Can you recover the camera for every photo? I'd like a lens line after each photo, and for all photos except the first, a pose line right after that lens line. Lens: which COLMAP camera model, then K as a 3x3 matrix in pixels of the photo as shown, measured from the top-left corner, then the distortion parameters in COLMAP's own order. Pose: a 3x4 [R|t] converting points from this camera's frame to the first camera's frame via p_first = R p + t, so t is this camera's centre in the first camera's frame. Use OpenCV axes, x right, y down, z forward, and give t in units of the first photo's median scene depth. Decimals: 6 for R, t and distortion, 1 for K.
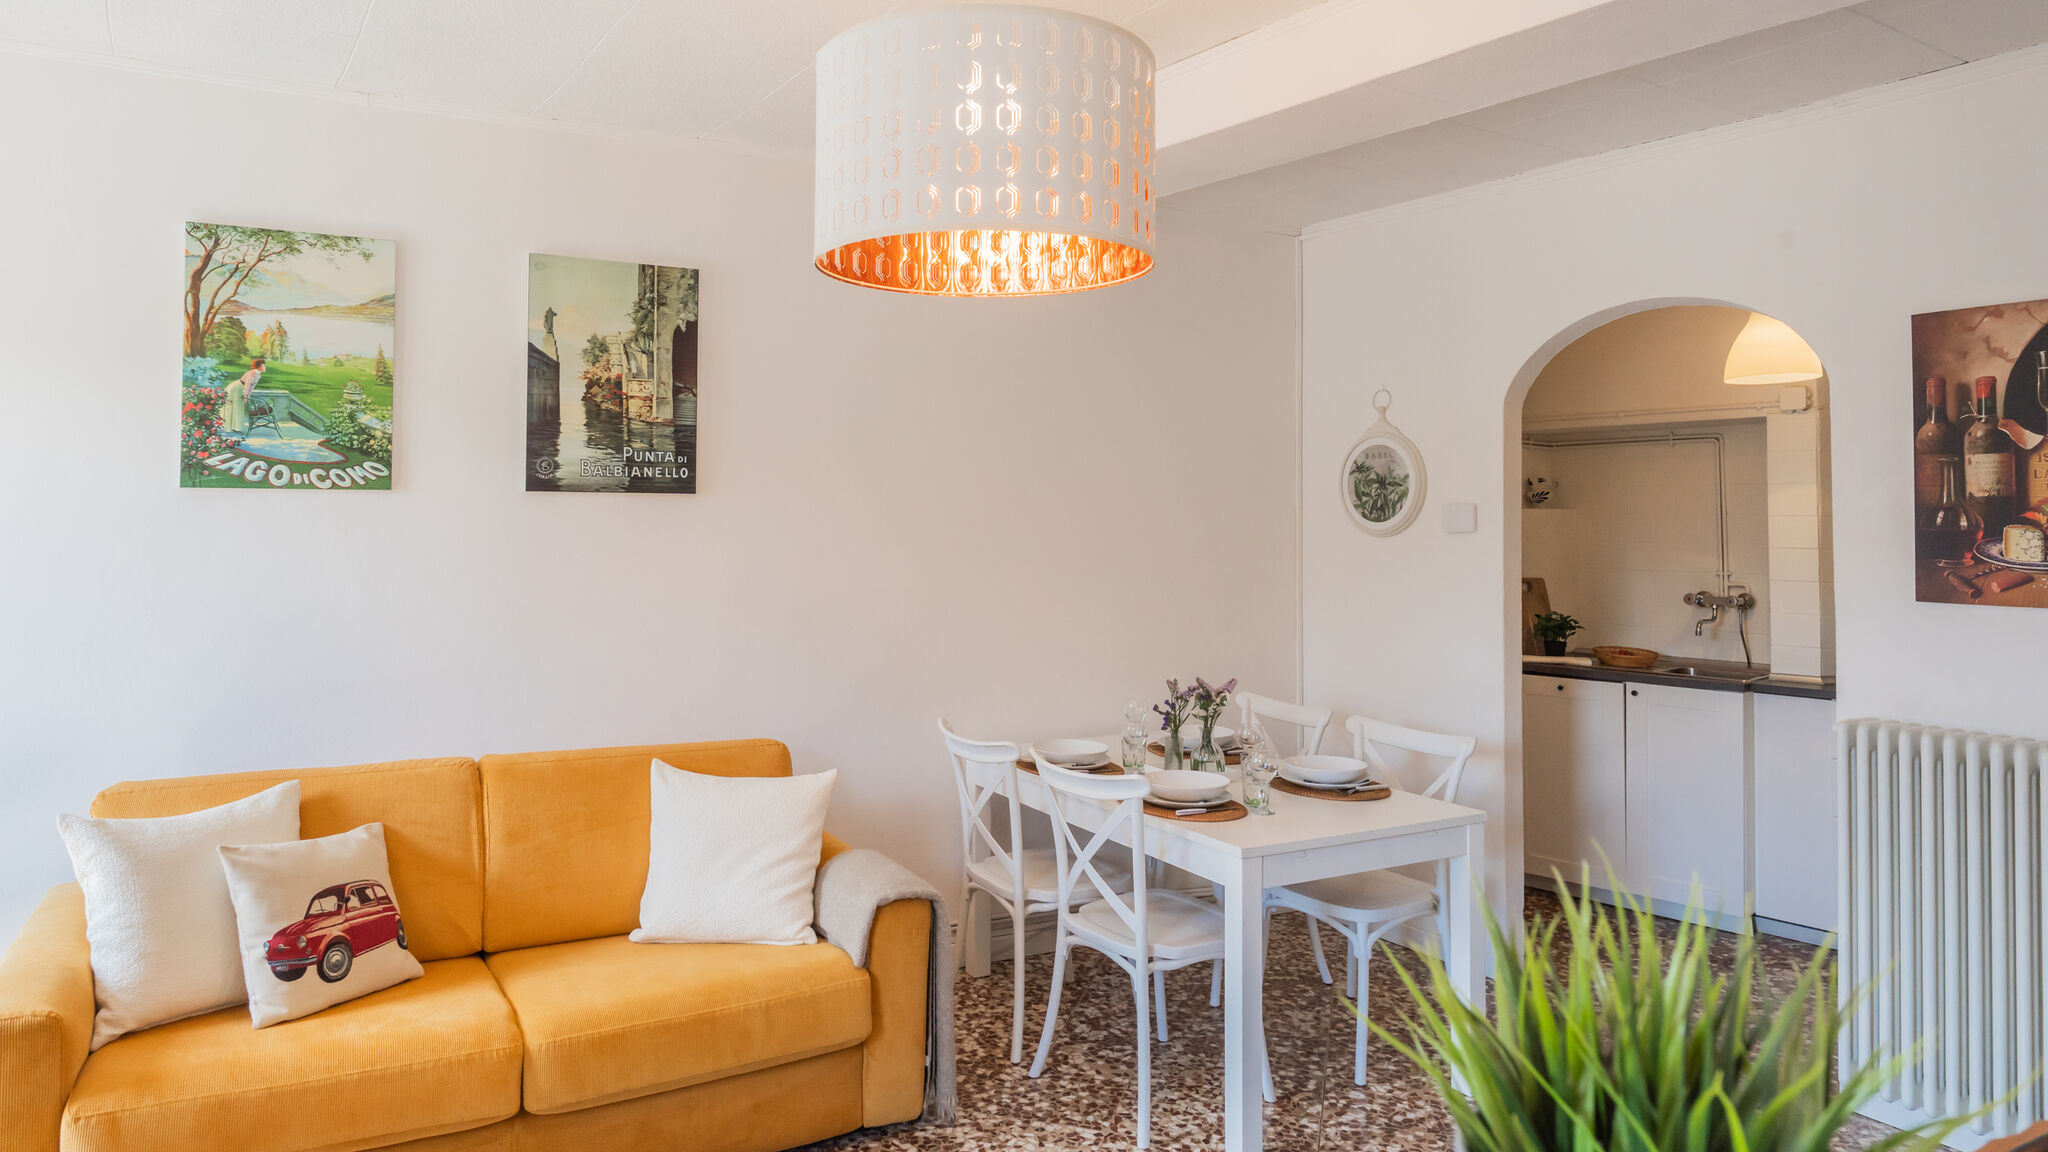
lens RADIAL K [[1259.9, 0, 965.1], [0, 1259.9, 479.2], [0, 0, 1]] dist [-0.001431, 0.005564]
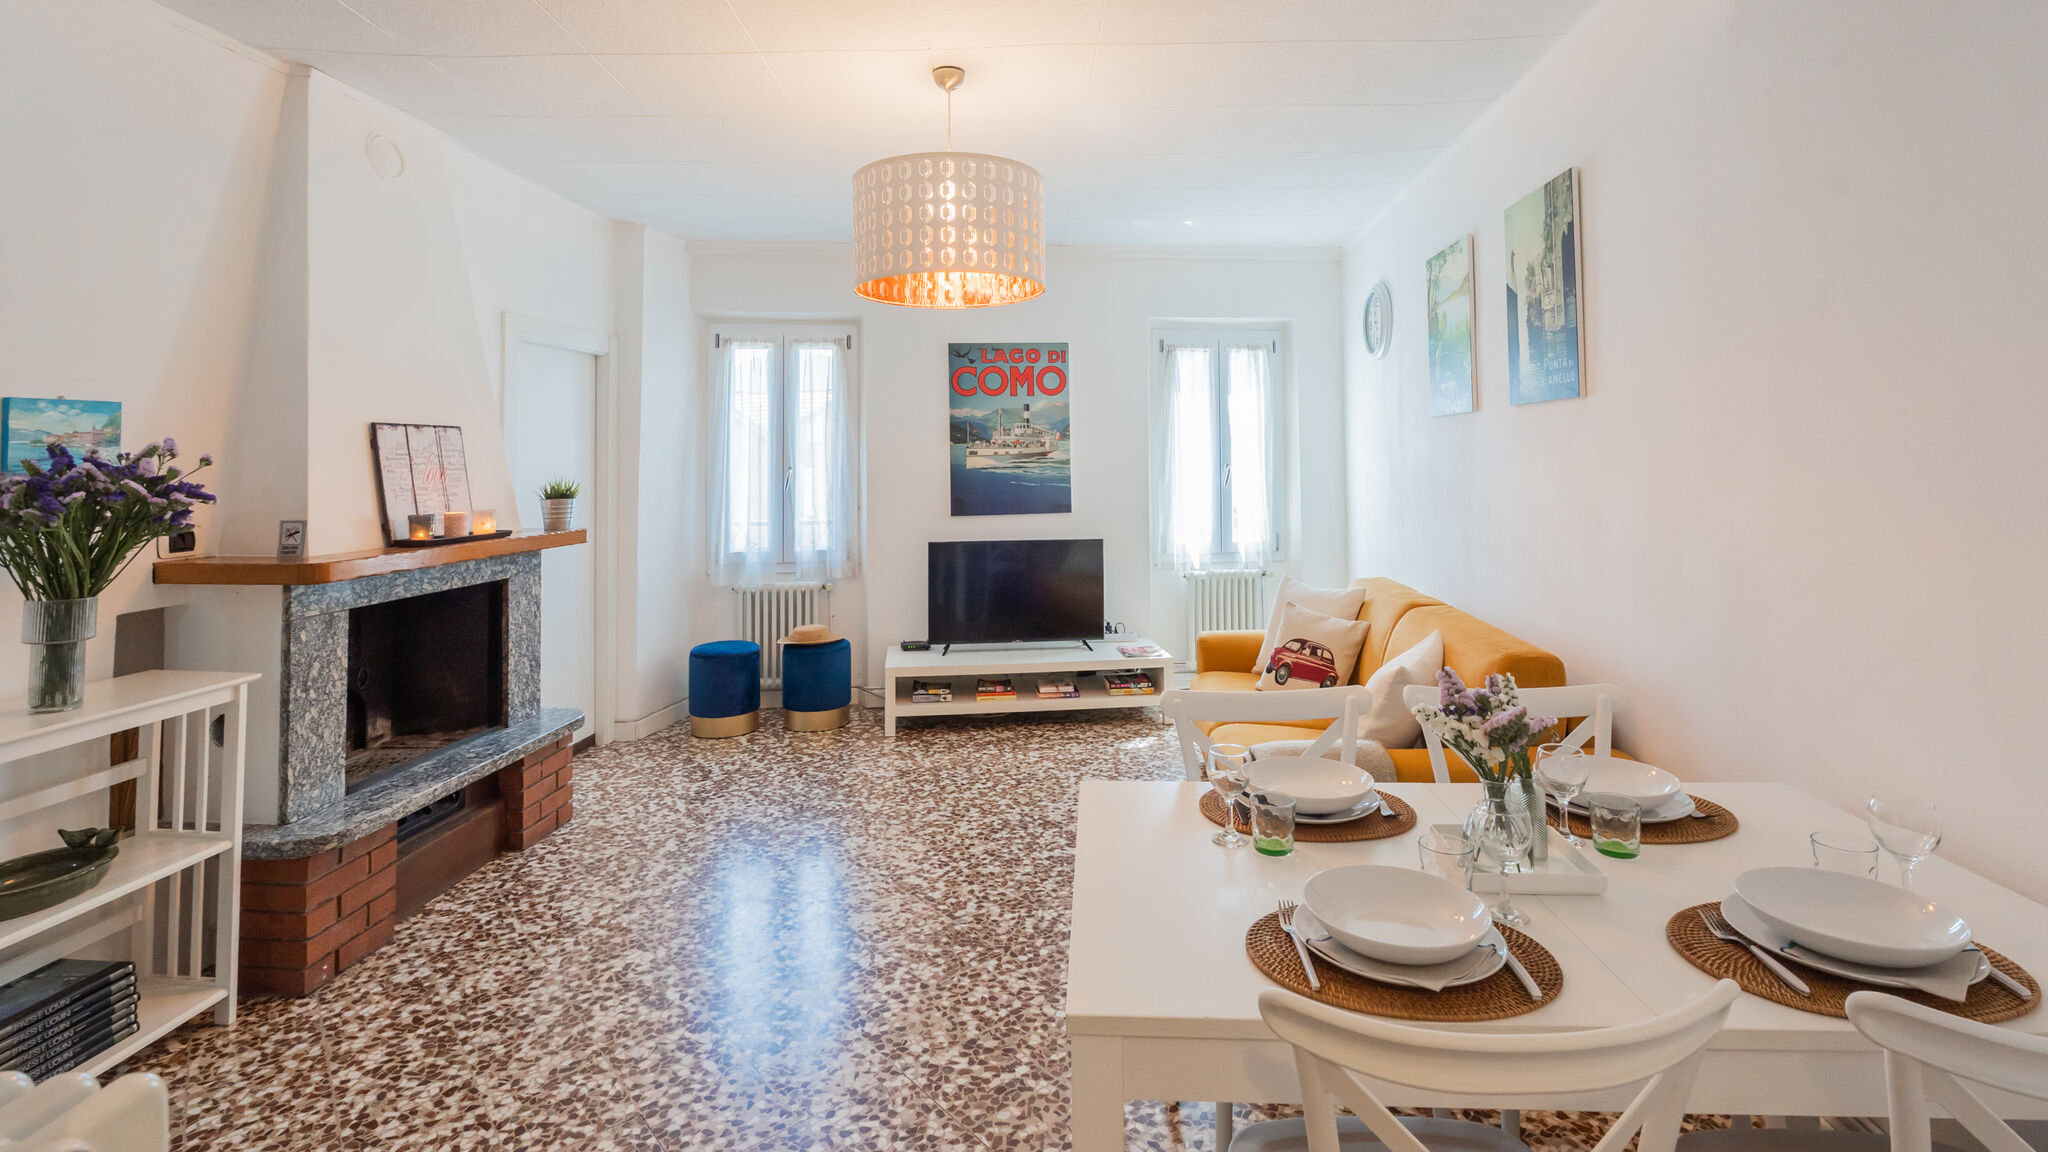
lens RADIAL K [[938.7, 0, 1054.9], [0, 938.7, 426.4], [0, 0, 1]] dist [-0.003680, 0.000811]
pose [[-0.504055, -0.026066, -0.863278, 0.693177], [0.043579, 0.997504, -0.055564, 0.064445], [0.862571, -0.065628, -0.501661, 1.139358]]
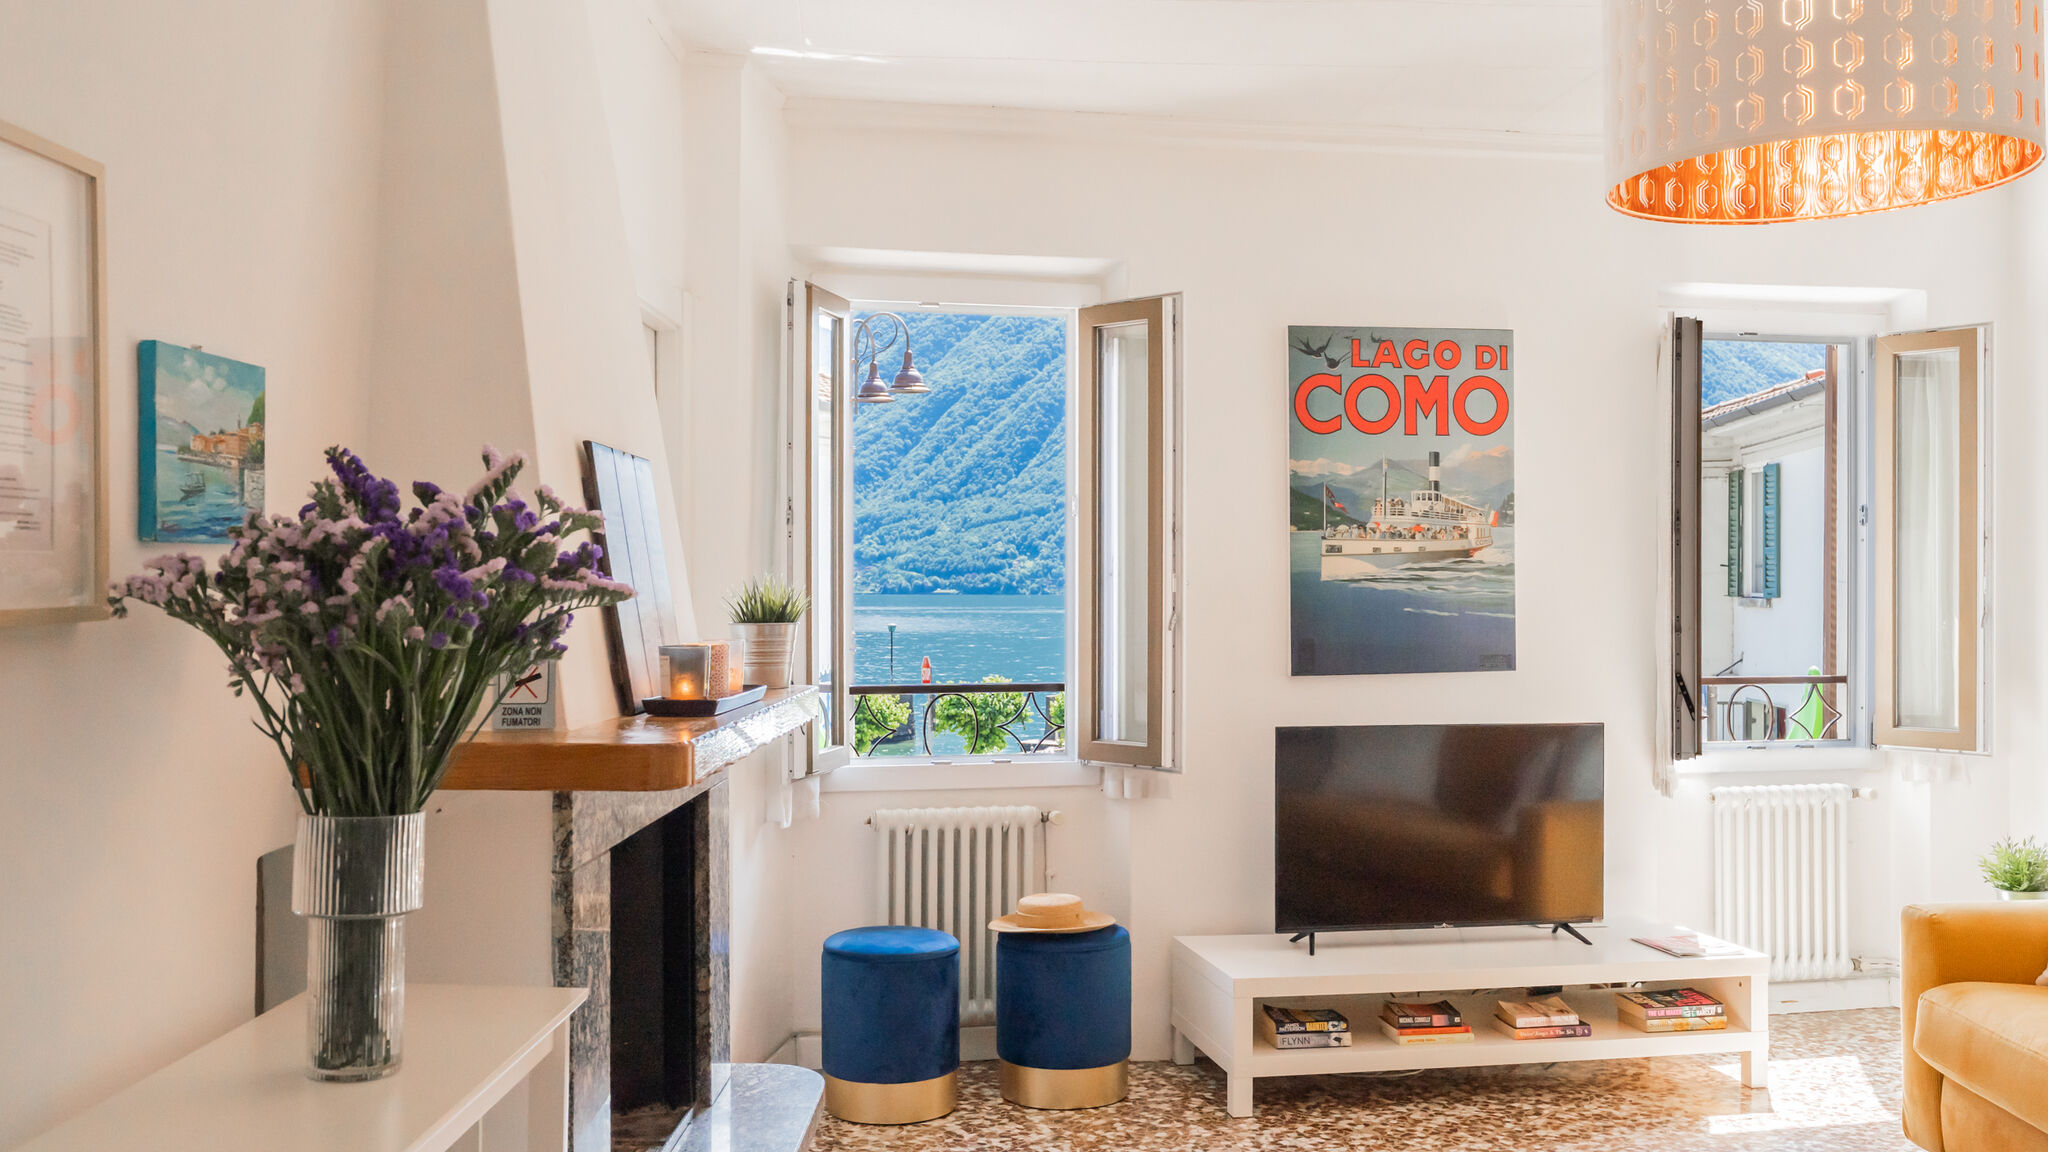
lens RADIAL K [[1807.5, 0, 1039.5], [0, 1807.5, 589.4], [0, 0, 1]] dist [0.009746, -0.021911]
pose [[-0.444394, -0.000381, -0.895831, 0.854674], [0.036331, 0.999170, -0.018448, 0.067667], [0.895094, -0.040744, -0.444011, 0.678103]]
